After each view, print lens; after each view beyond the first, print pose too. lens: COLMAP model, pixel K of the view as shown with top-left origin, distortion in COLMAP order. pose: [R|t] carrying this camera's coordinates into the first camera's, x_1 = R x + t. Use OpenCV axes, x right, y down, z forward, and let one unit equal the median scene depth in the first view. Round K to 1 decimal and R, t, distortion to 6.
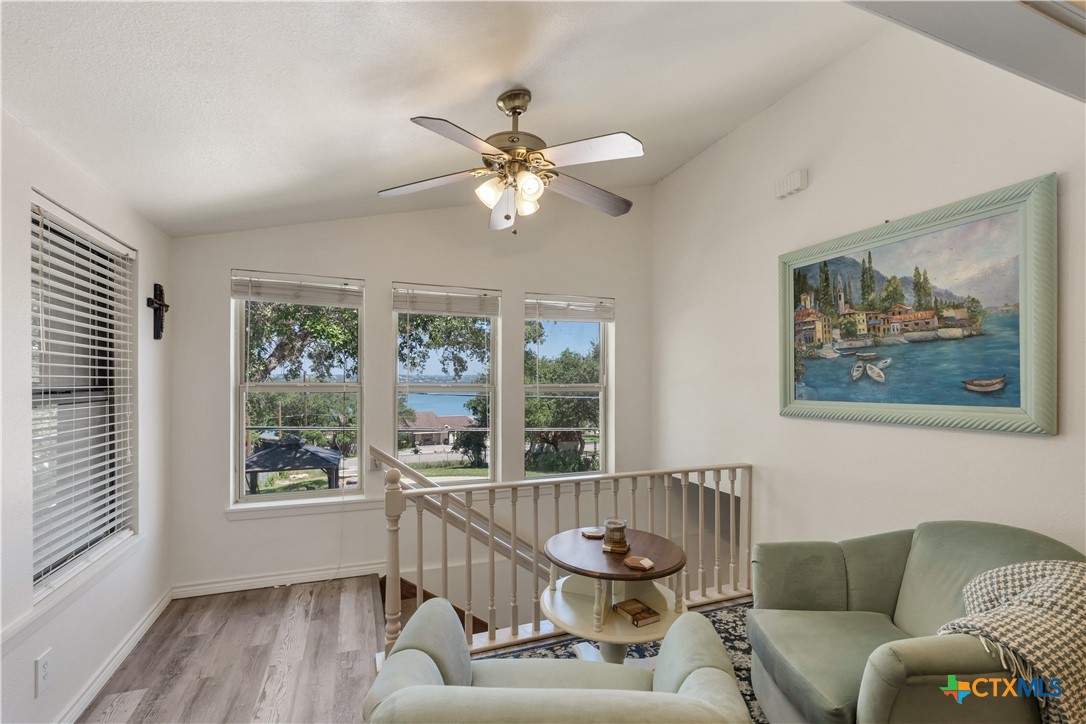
lens RADIAL K [[487.6, 0, 542.3], [0, 487.6, 383.5], [0, 0, 1]] dist [-0.002328, -0.000076]
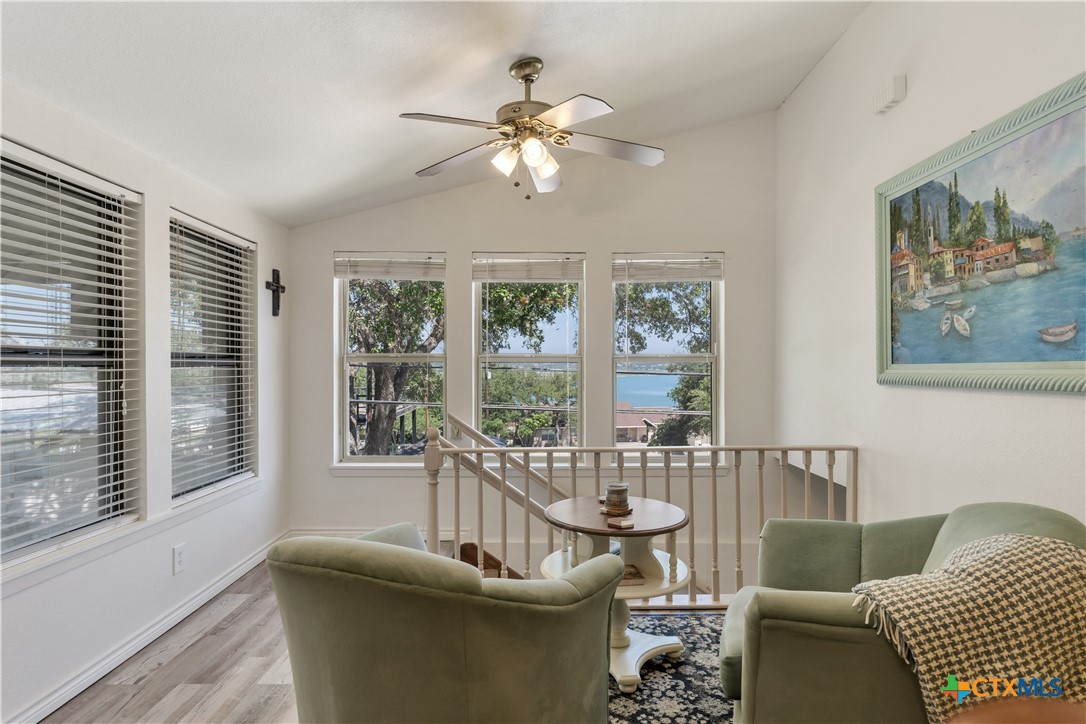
lens RADIAL K [[608.0, 0, 542.5], [0, 608.0, 367.7], [0, 0, 1]] dist [0.001828, -0.000429]
pose [[0.932023, -0.003809, -0.362378, 0.390872], [0.003629, 0.999993, -0.001177, 0.043896], [0.362380, -0.000219, 0.932031, -0.160239]]
